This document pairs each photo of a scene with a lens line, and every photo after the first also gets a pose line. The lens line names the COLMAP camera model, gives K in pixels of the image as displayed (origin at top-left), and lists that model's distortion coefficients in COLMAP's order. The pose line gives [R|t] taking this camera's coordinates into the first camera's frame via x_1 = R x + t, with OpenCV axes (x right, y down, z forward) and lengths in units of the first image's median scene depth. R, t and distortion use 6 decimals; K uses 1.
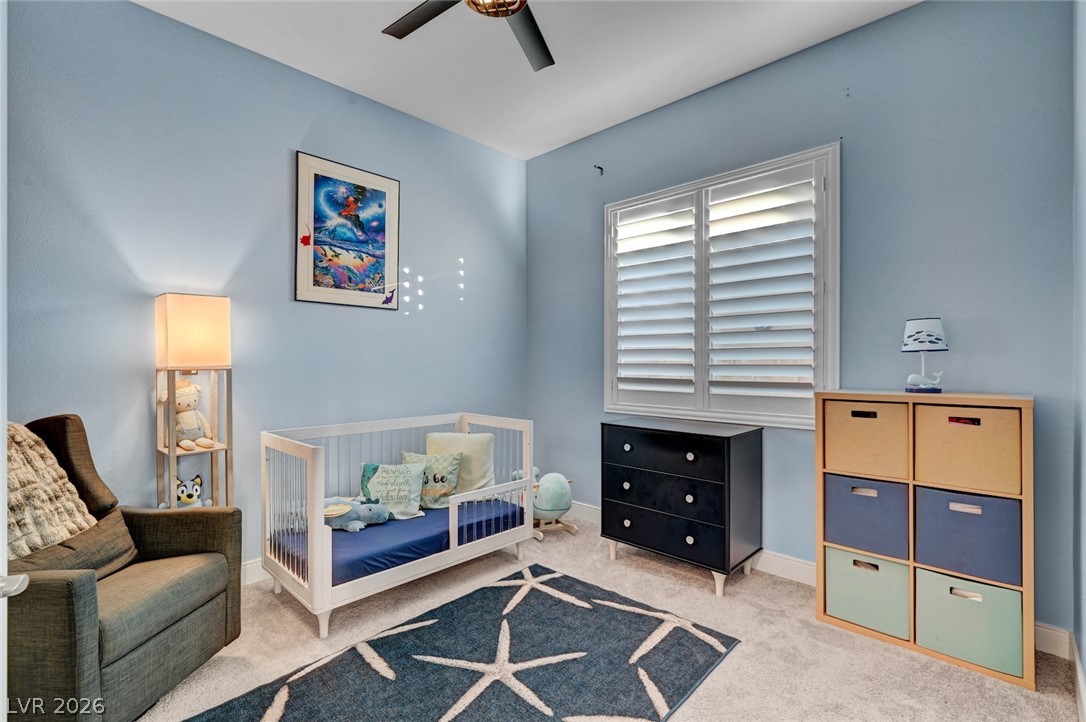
lens RADIAL K [[492.1, 0, 546.1], [0, 492.1, 362.0], [0, 0, 1]] dist [0.001804, -0.000076]
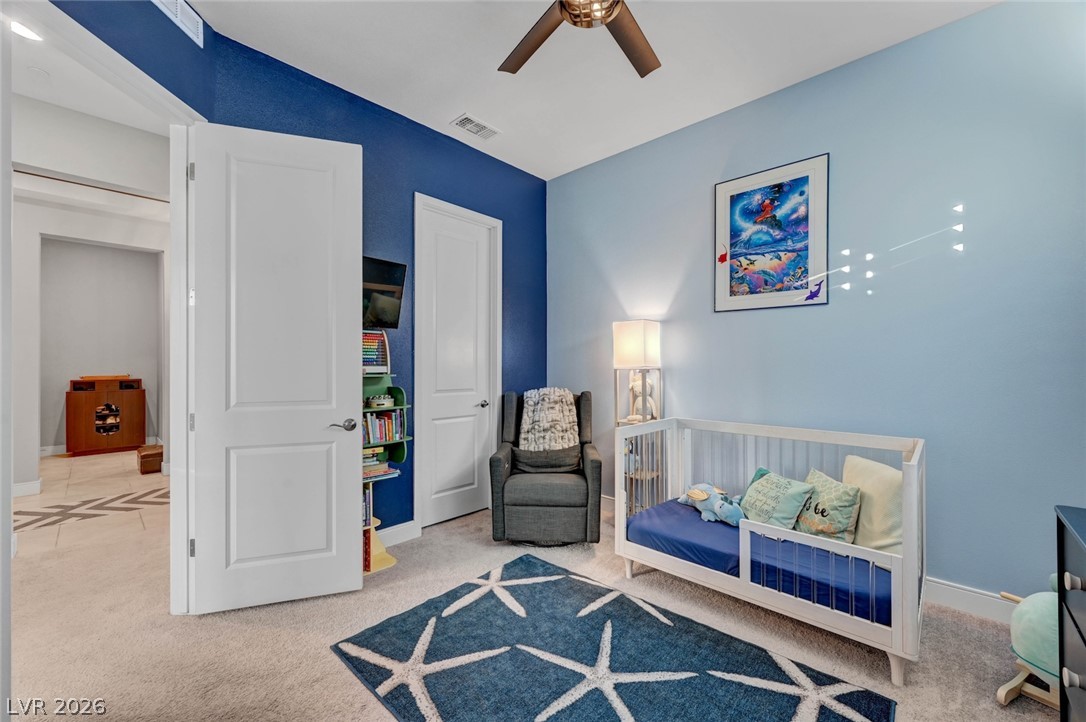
lens RADIAL K [[426.5, 0, 546.8], [0, 426.5, 362.5], [0, 0, 1]] dist [0.000184, 0.000109]
pose [[0.017513, -0.005214, -0.999833, 0.476462], [-0.000841, 0.999986, -0.005230, 0.001127], [0.999846, 0.000932, 0.017509, 0.550389]]
